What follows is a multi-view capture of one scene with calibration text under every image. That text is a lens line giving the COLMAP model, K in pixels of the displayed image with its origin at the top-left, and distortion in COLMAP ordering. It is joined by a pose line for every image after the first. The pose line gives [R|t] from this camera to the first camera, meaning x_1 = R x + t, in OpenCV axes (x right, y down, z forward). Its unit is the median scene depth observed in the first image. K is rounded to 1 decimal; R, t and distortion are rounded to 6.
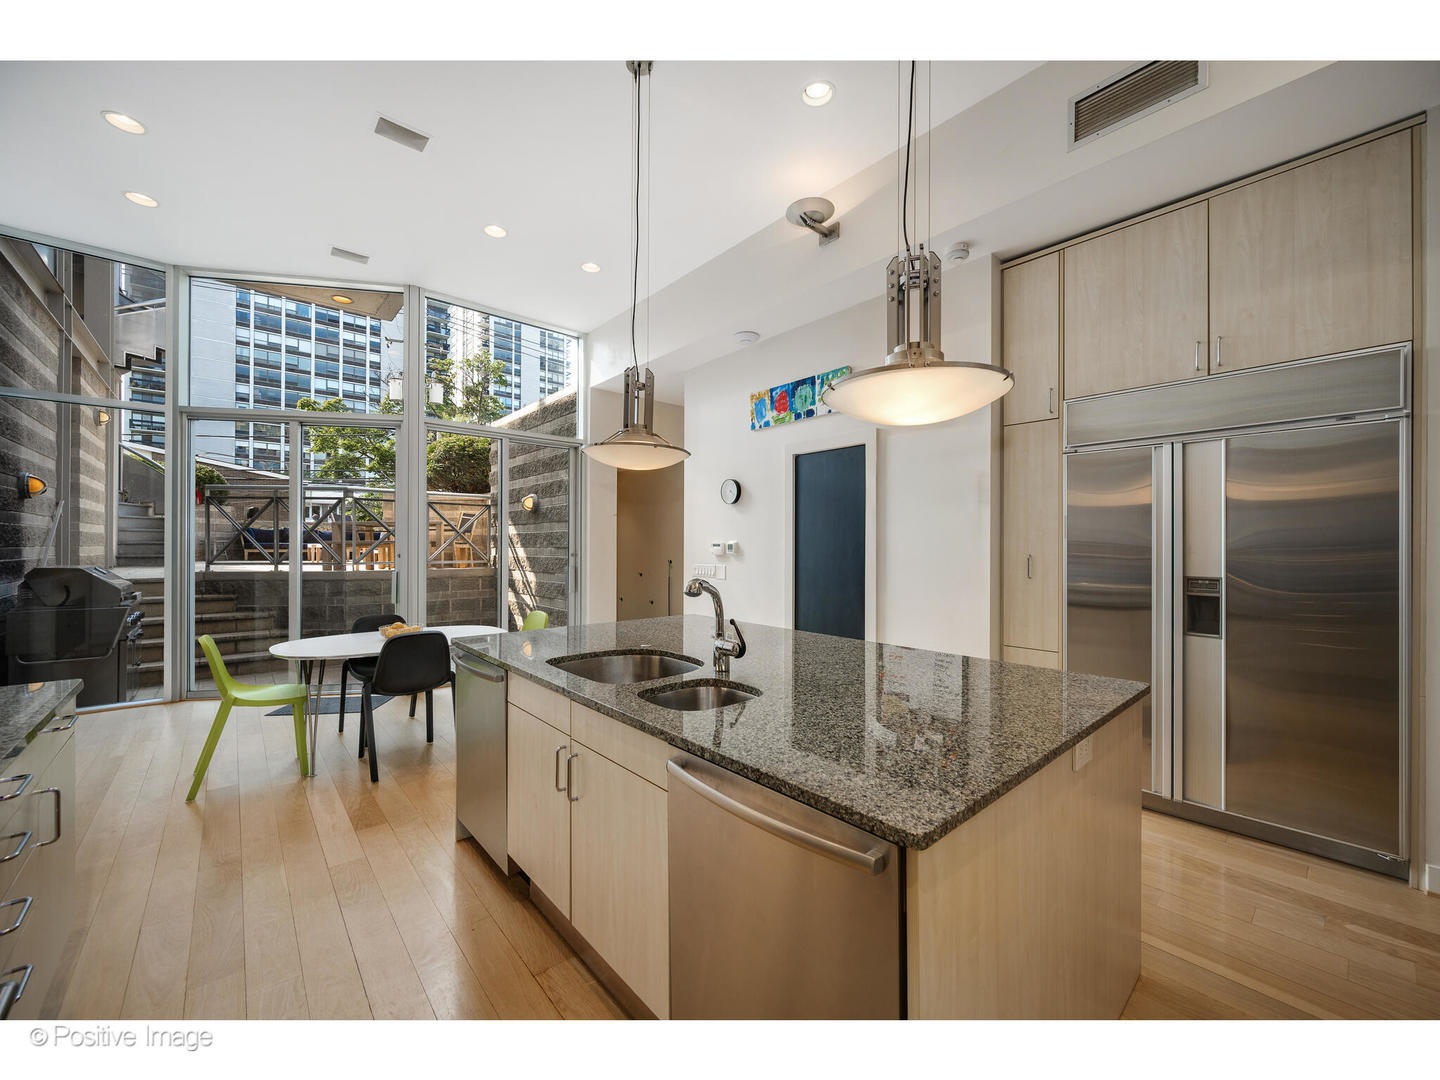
lens RADIAL K [[562.1, 0, 718.0], [0, 562.1, 542.8], [0, 0, 1]] dist [-0.002370, -0.000172]
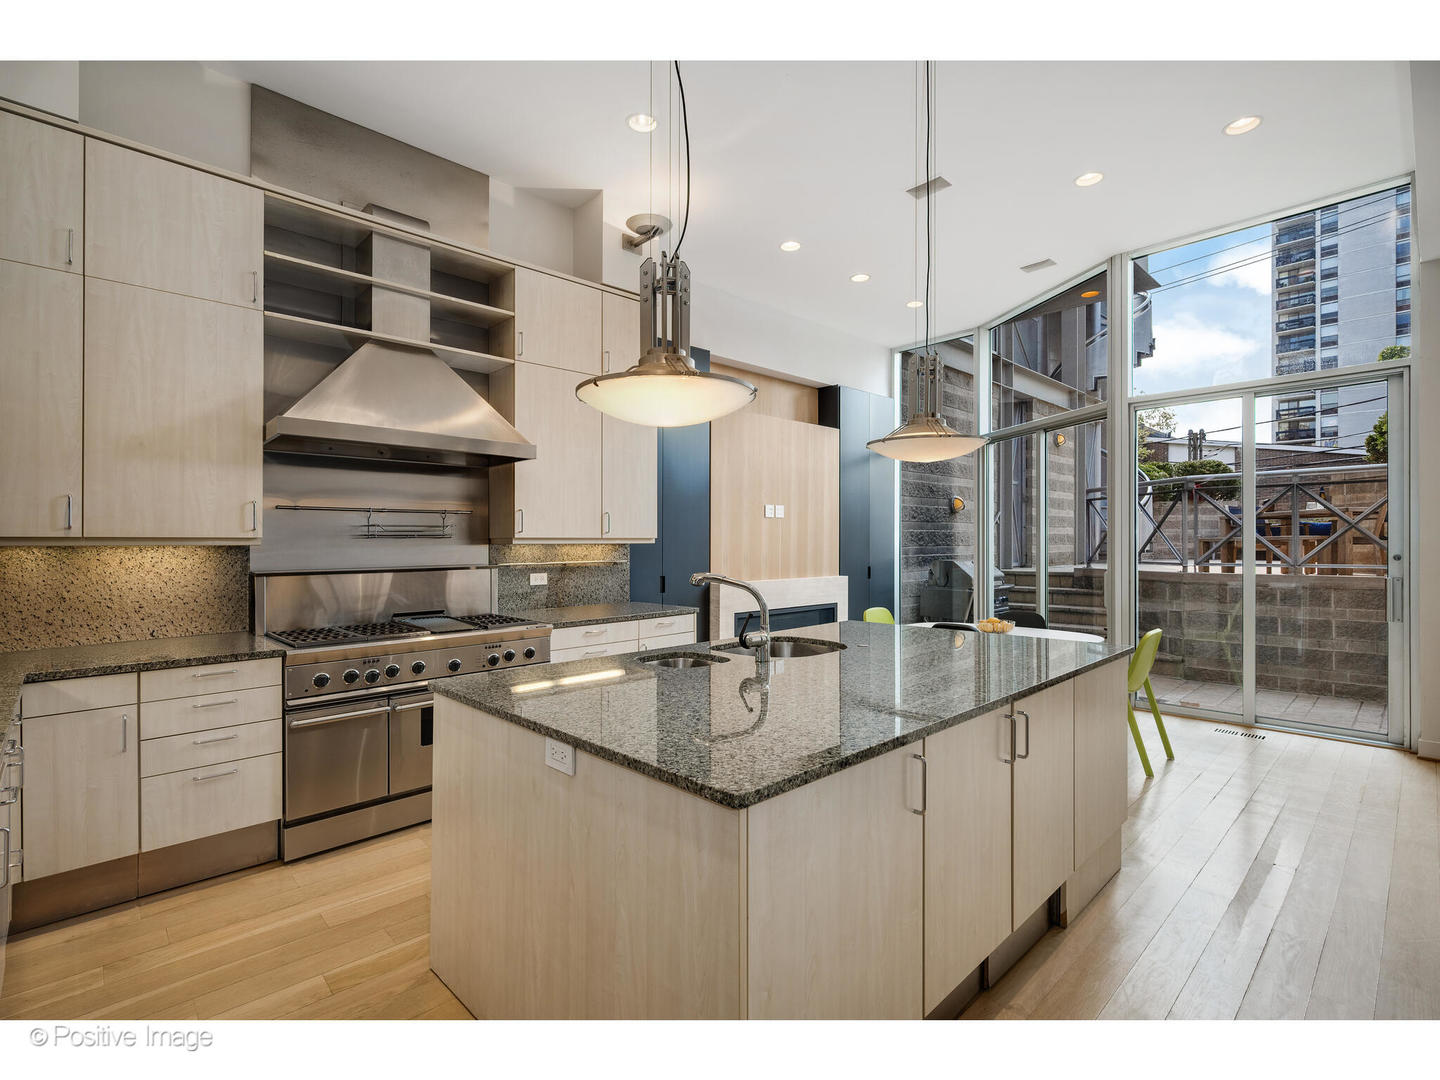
lens RADIAL K [[661.6, 0, 724.0], [0, 661.6, 539.9], [0, 0, 1]] dist [-0.004177, -0.000965]
pose [[0.056394, -0.011712, -0.998340, 0.429683], [0.010812, 0.999880, -0.011119, 0.003278], [0.998350, -0.010167, 0.056514, 0.279997]]
